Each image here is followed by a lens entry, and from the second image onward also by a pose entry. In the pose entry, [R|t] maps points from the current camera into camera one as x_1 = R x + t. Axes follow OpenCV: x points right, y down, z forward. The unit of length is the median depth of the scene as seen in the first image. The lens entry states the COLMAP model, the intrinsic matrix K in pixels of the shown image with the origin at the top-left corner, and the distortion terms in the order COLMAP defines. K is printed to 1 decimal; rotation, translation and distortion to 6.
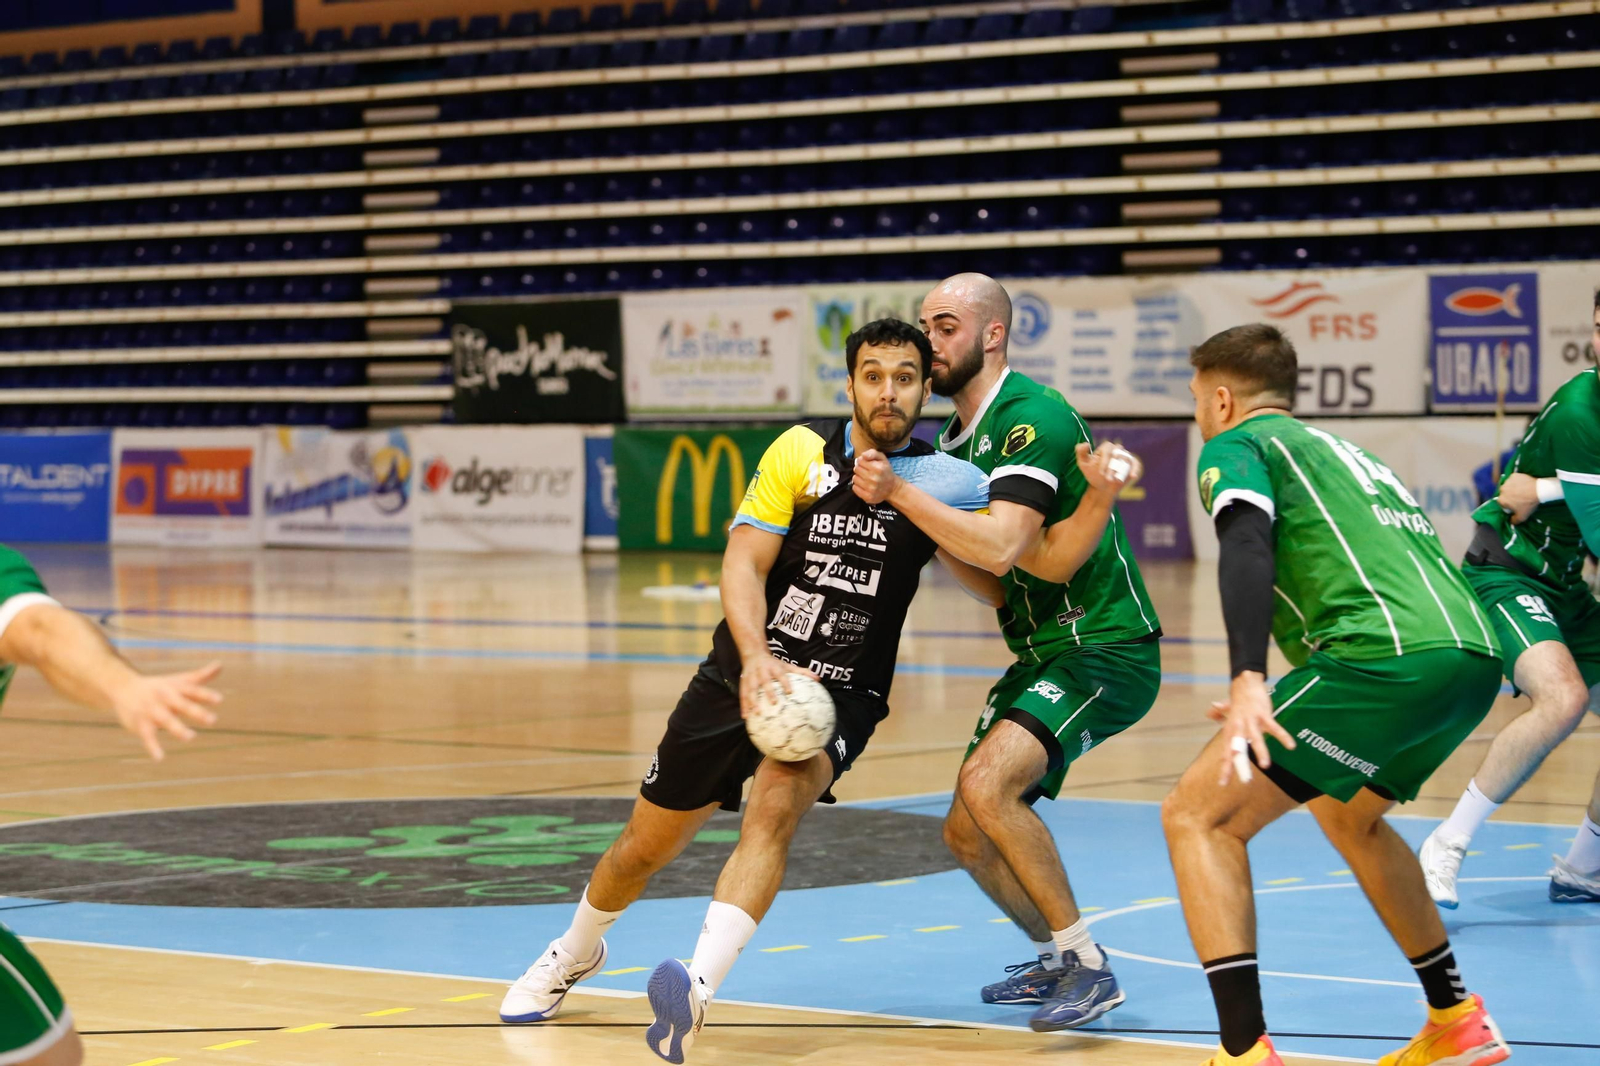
lens RADIAL K [[4884.9, 0, 799.7], [0, 4884.9, 532.3], [0, 0, 1]] dist [-0.059071, 0.000000]
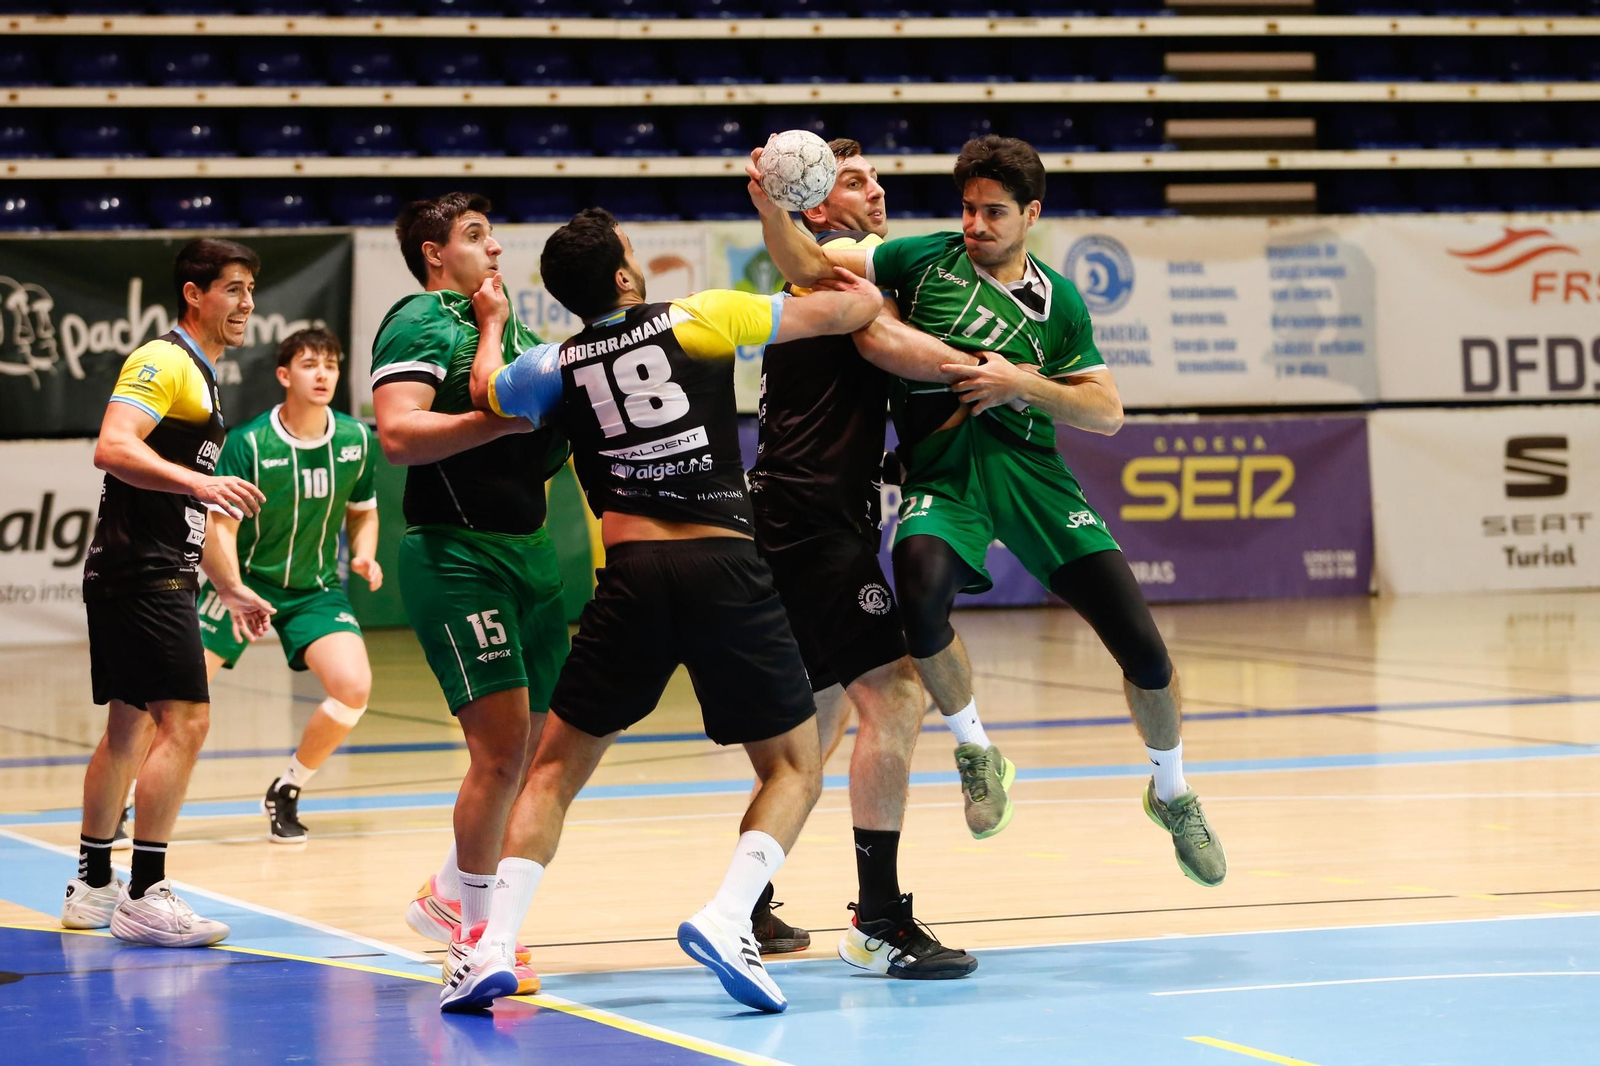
lens RADIAL K [[5321.2, 0, 799.9], [0, 5321.2, 532.4], [0, 0, 1]] dist [0.046308, 0.000000]
pose [[0.516363, -0.021982, 0.856088, -0.541716], [0.038149, 0.999269, 0.002649, -0.007771], [-0.855520, 0.031291, 0.516824, 0.529679]]
